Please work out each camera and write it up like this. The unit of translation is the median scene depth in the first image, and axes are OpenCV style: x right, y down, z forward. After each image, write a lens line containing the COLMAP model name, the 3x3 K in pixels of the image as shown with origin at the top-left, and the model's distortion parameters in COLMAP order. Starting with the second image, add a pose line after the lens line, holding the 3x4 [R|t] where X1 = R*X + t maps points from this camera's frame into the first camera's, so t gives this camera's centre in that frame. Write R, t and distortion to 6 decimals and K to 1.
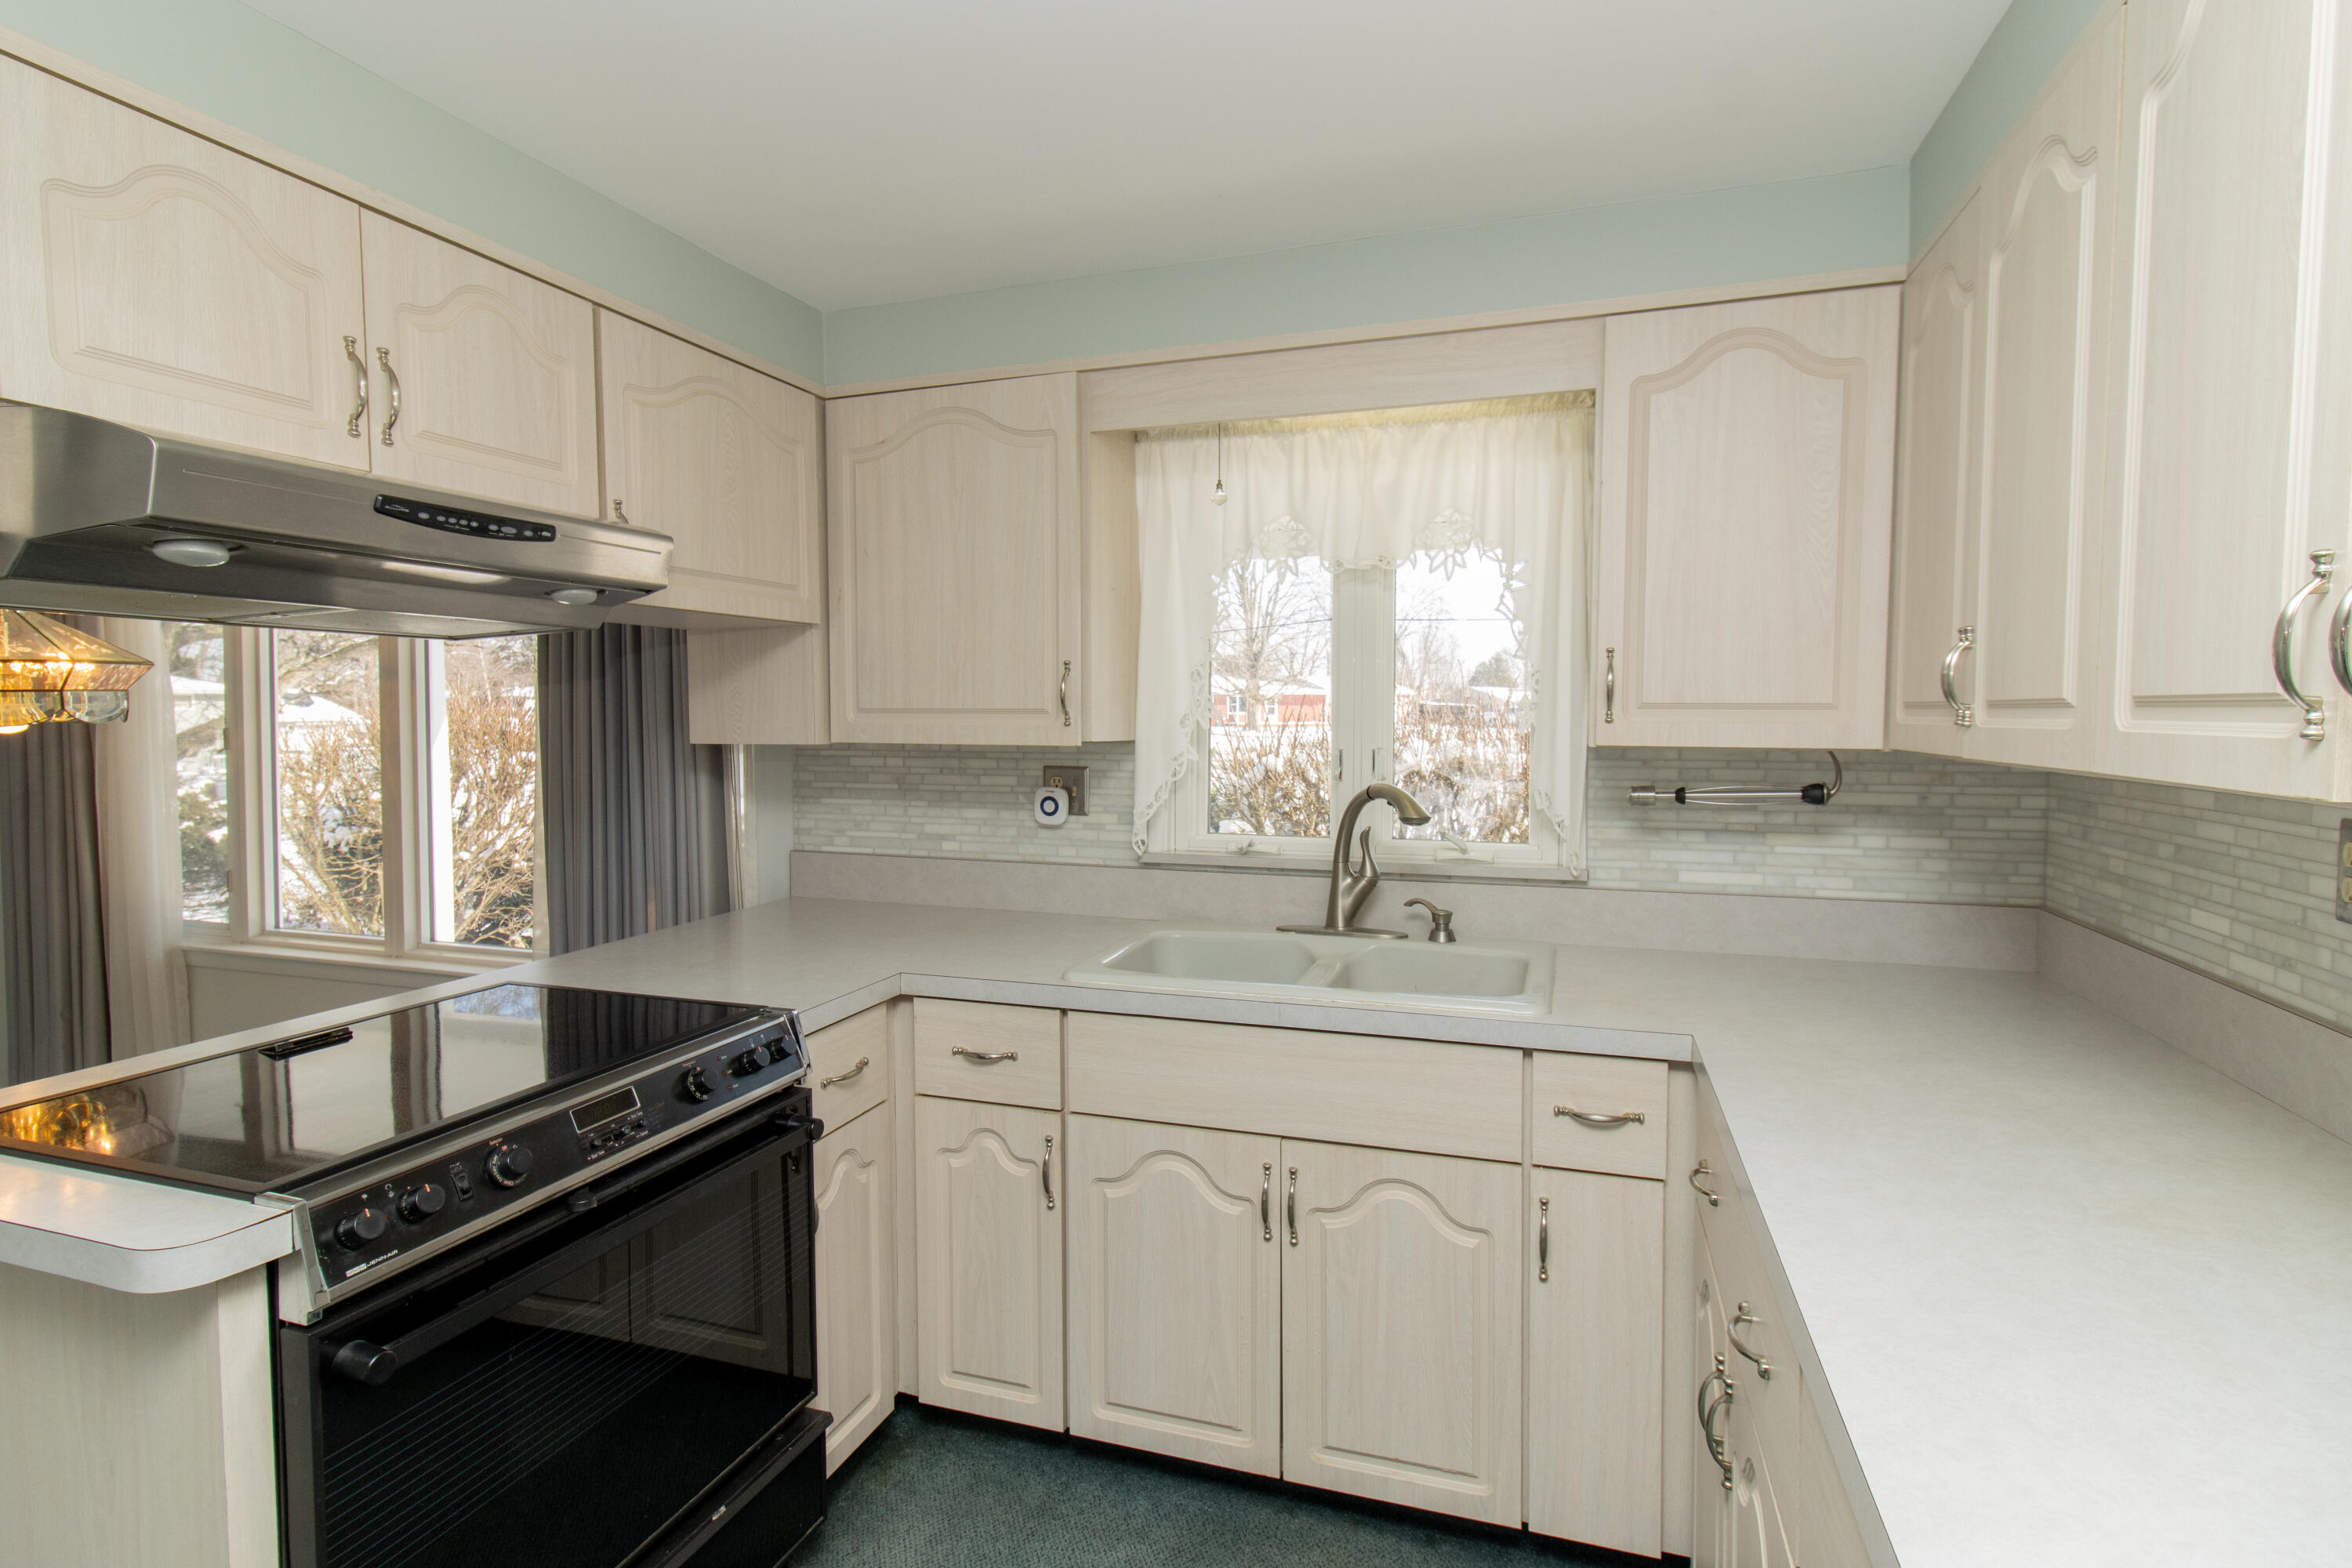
lens RADIAL K [[1143.9, 0, 1201.2], [0, 1143.9, 779.8], [0, 0, 1]] dist [-0.000405, 0.001450]
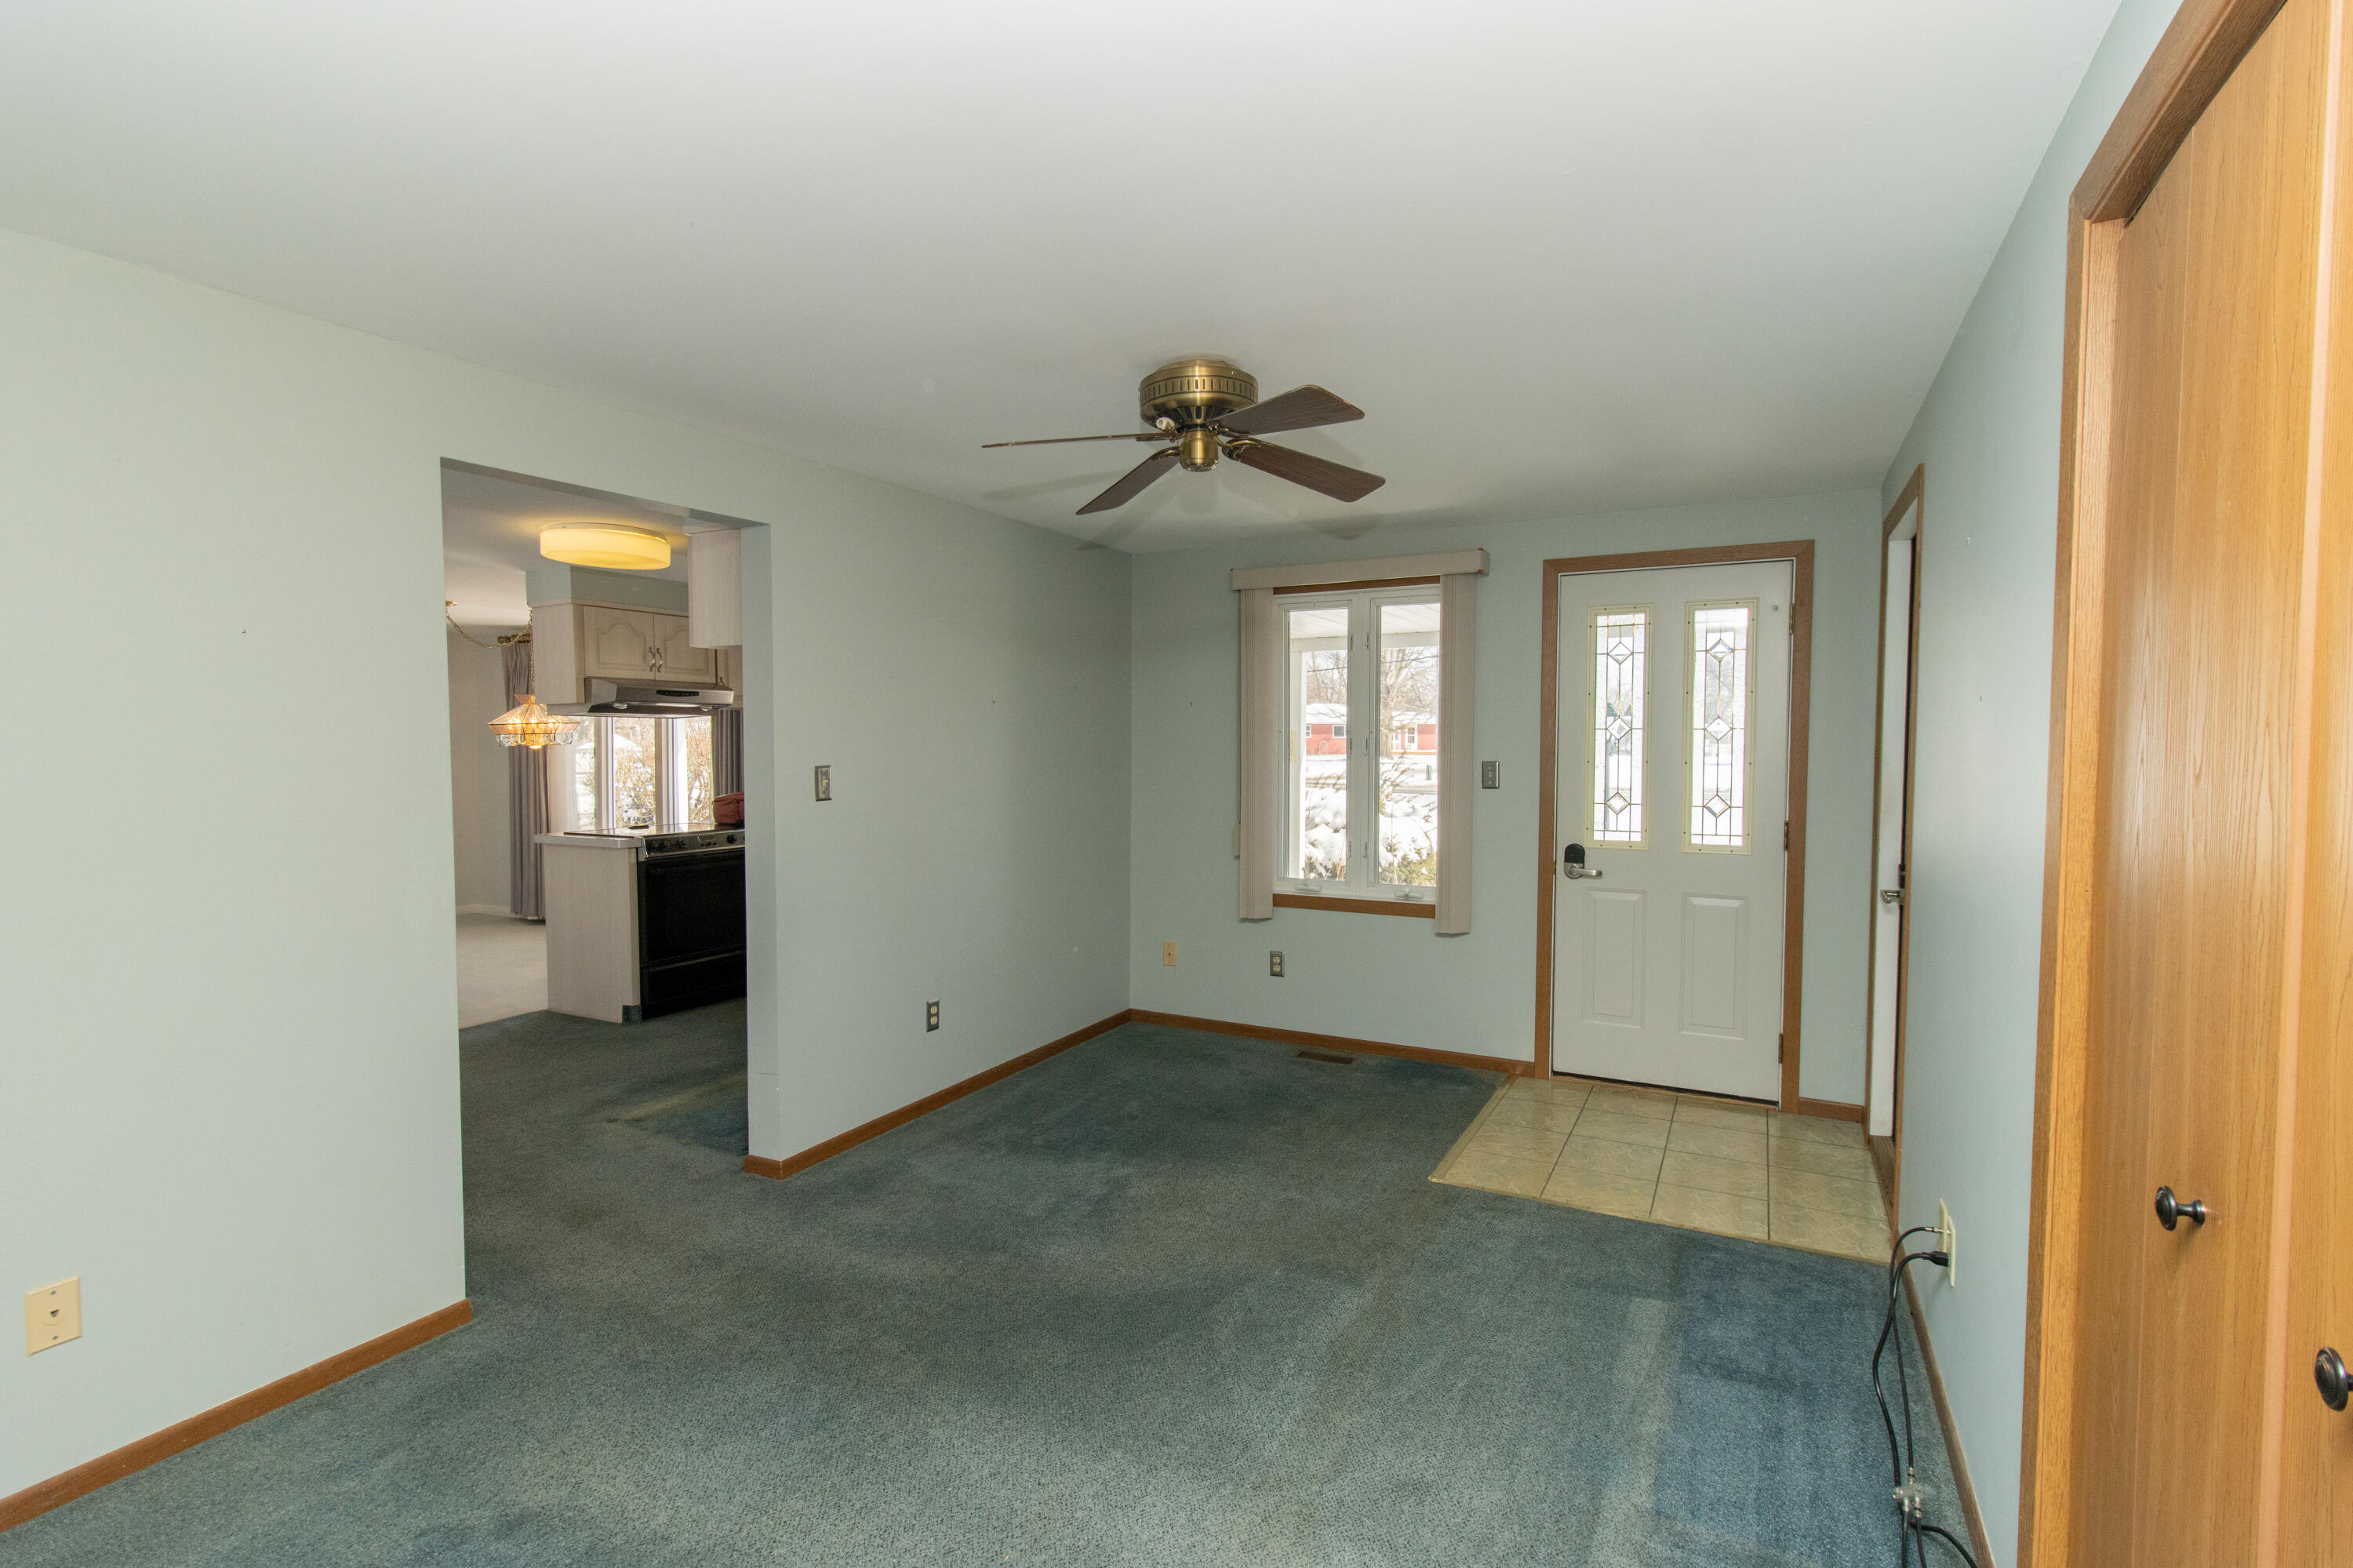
lens RADIAL K [[1101.0, 0, 1192.0], [0, 1101.0, 787.6], [0, 0, 1]] dist [0.003196, -0.000596]
pose [[0.986458, 0.006195, -0.163894, 1.280906], [-0.008886, 0.999837, -0.015689, 0.108154], [0.163771, 0.016933, 0.986353, -1.816464]]
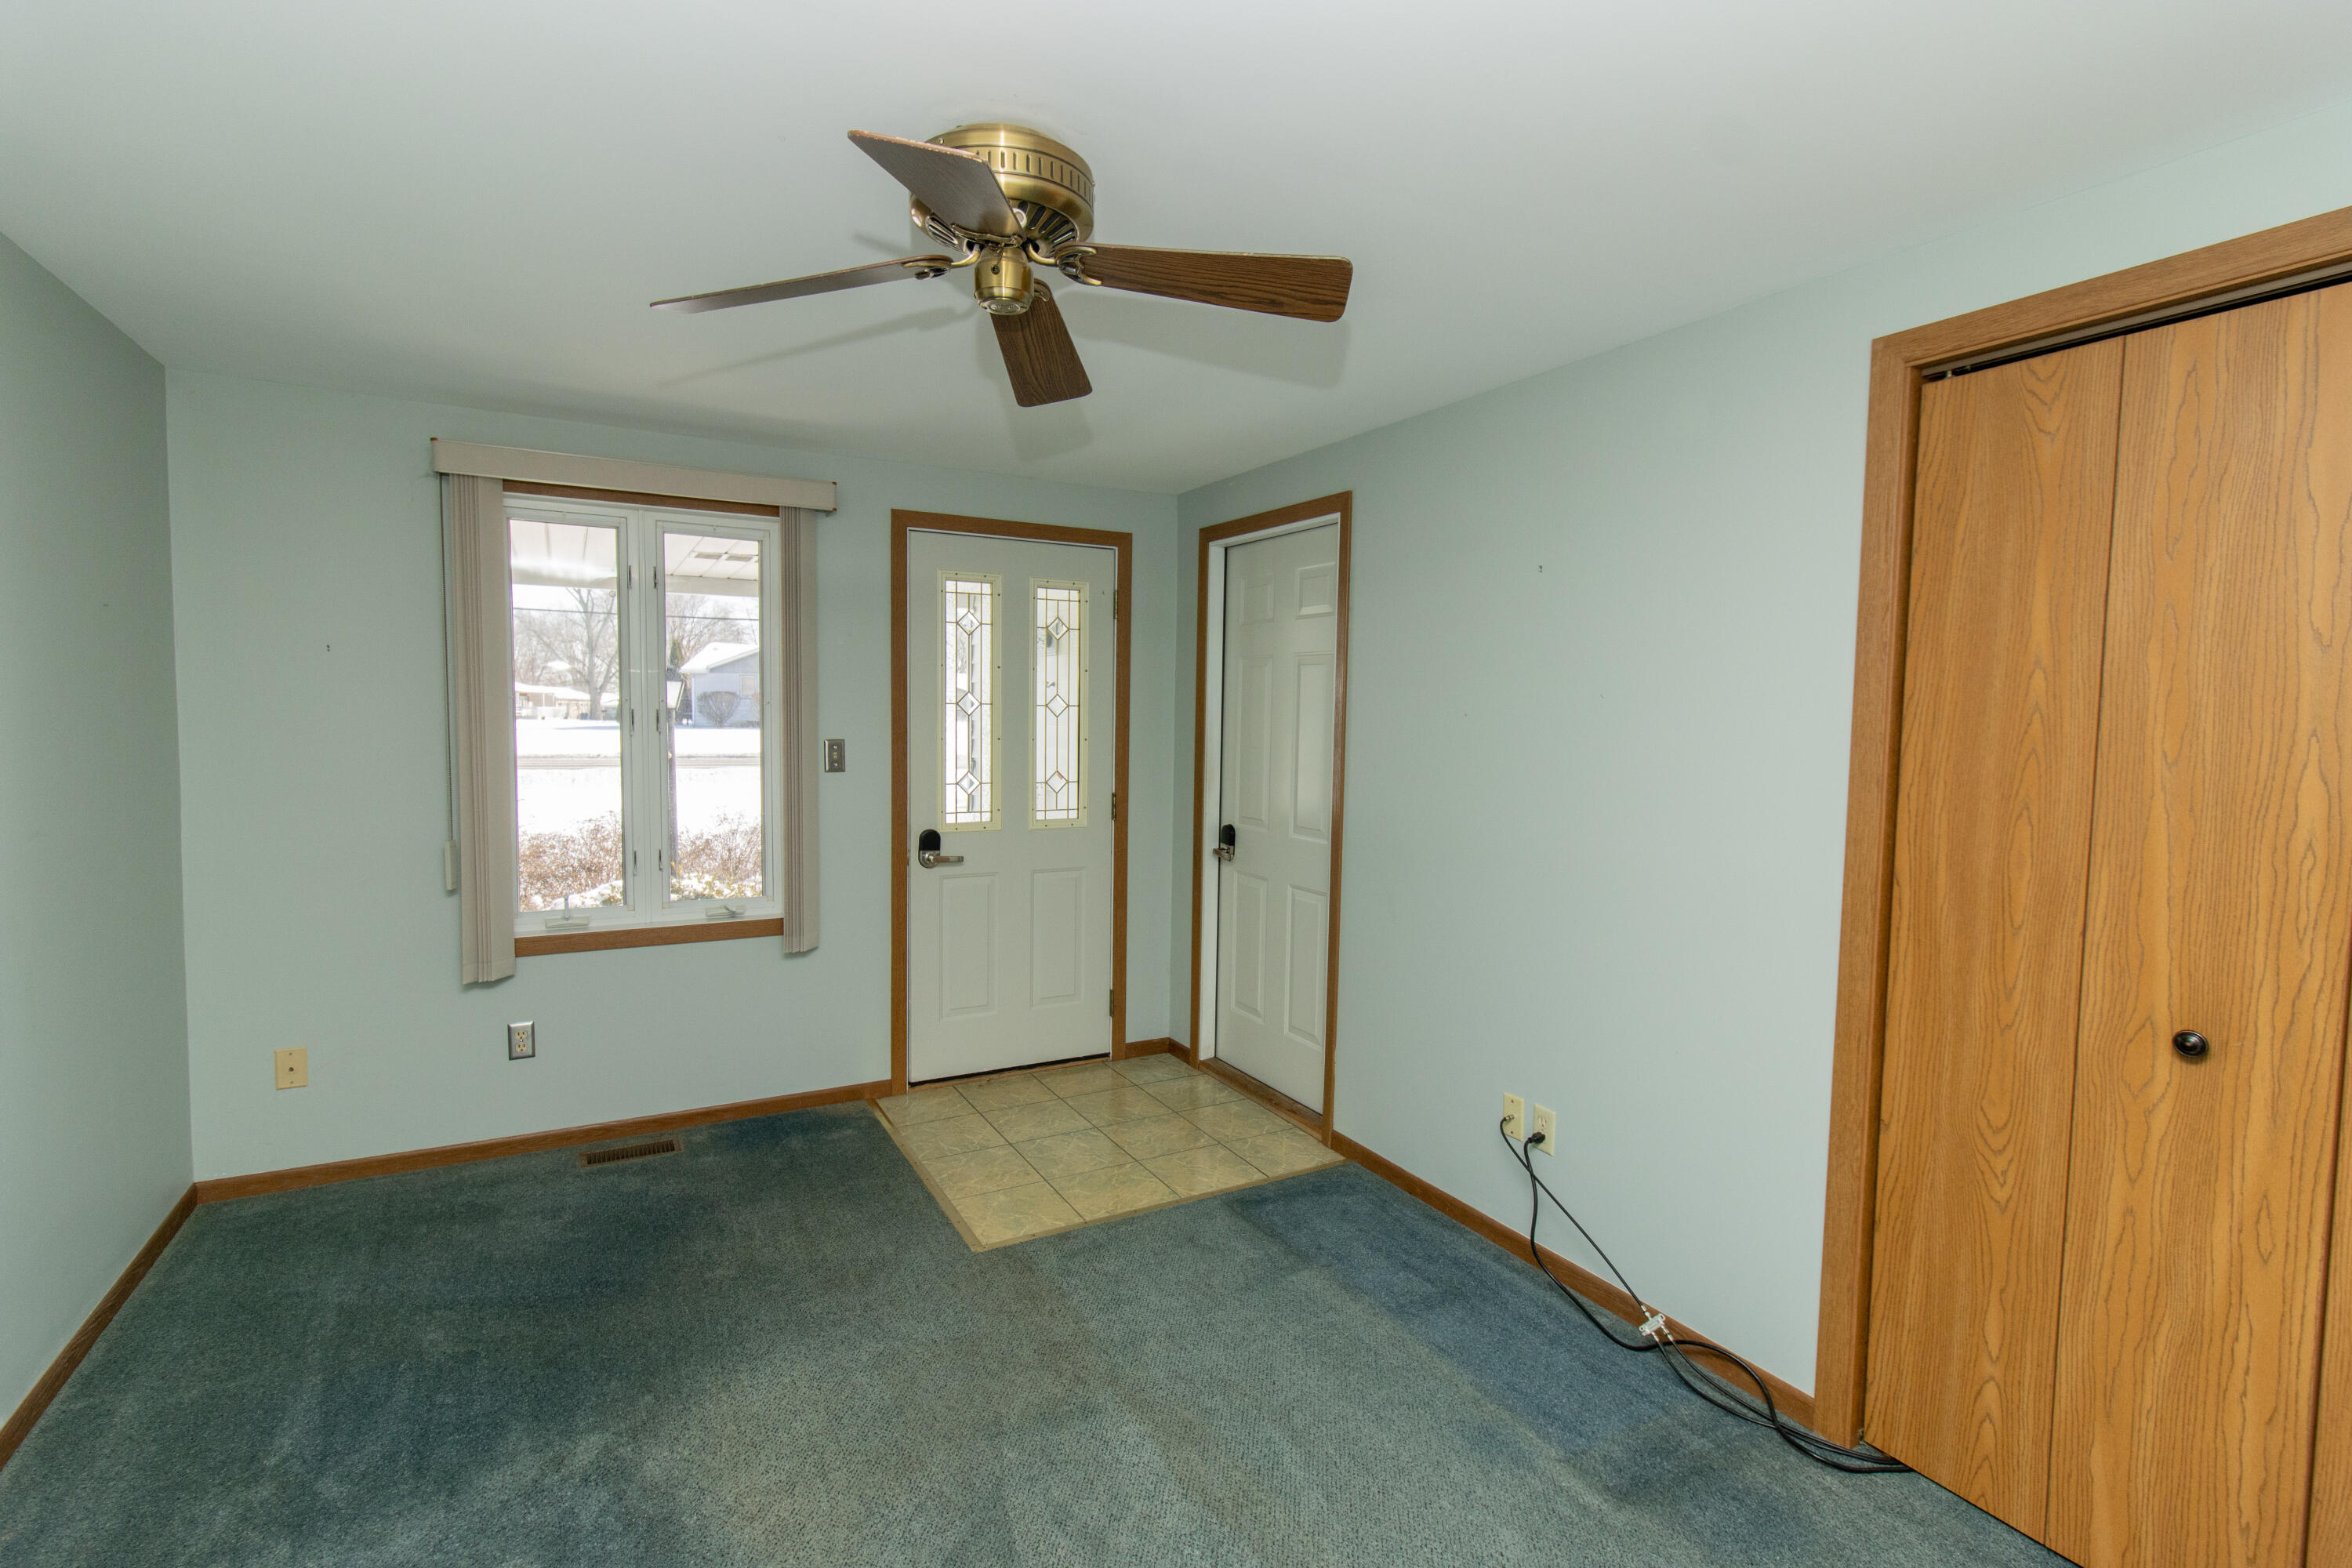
lens RADIAL K [[1078.7, 0, 1167.8], [0, 1078.7, 782.2], [0, 0, 1]] dist [0.004594, 0.000337]
pose [[0.685318, -0.036471, 0.727330, 0.476737], [0.032936, 0.999275, 0.019074, 0.066953], [-0.727499, 0.010883, 0.686023, -1.119761]]
